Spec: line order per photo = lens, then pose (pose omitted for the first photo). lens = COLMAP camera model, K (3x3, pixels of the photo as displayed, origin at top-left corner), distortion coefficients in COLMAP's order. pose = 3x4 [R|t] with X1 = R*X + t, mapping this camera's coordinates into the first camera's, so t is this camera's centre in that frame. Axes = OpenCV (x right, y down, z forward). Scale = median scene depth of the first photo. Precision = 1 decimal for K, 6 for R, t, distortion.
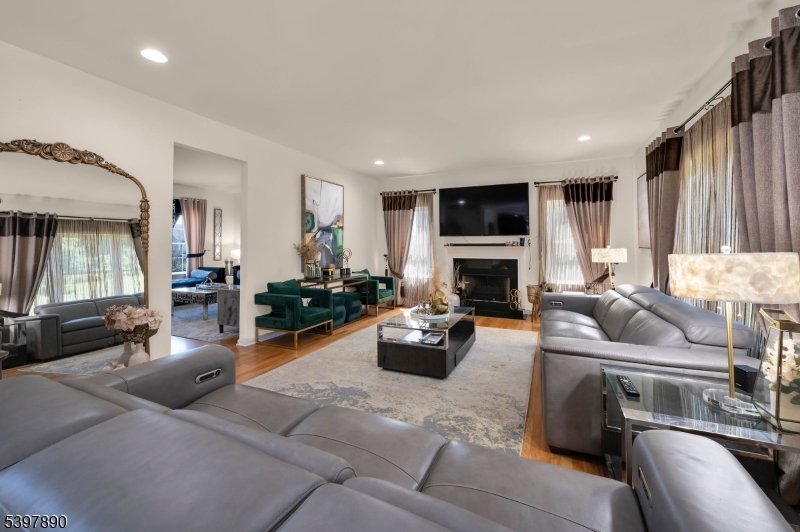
lens RADIAL K [[322.6, 0, 402.0], [0, 322.6, 243.4], [0, 0, 1]] dist [-0.001656, -0.000104]
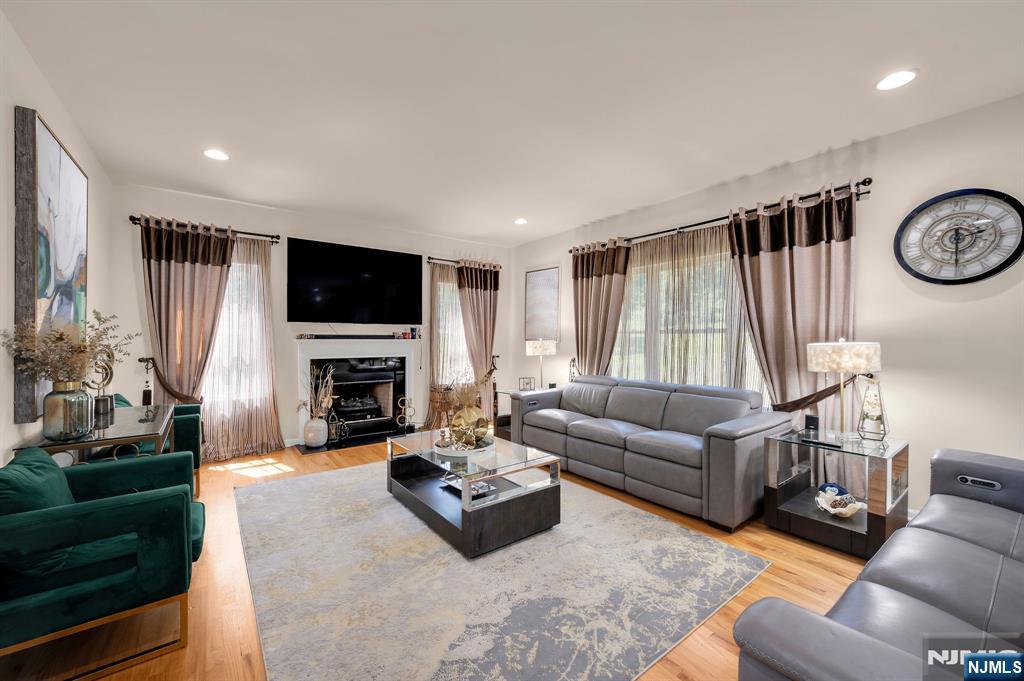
lens RADIAL K [[418.1, 0, 510.9], [0, 418.1, 335.7], [0, 0, 1]] dist [0.000612, 0.000088]
pose [[0.483097, 0.006155, 0.875545, -0.397125], [-0.006400, 0.999973, -0.003499, 0.003893], [-0.875543, -0.003913, 0.483124, 0.356362]]
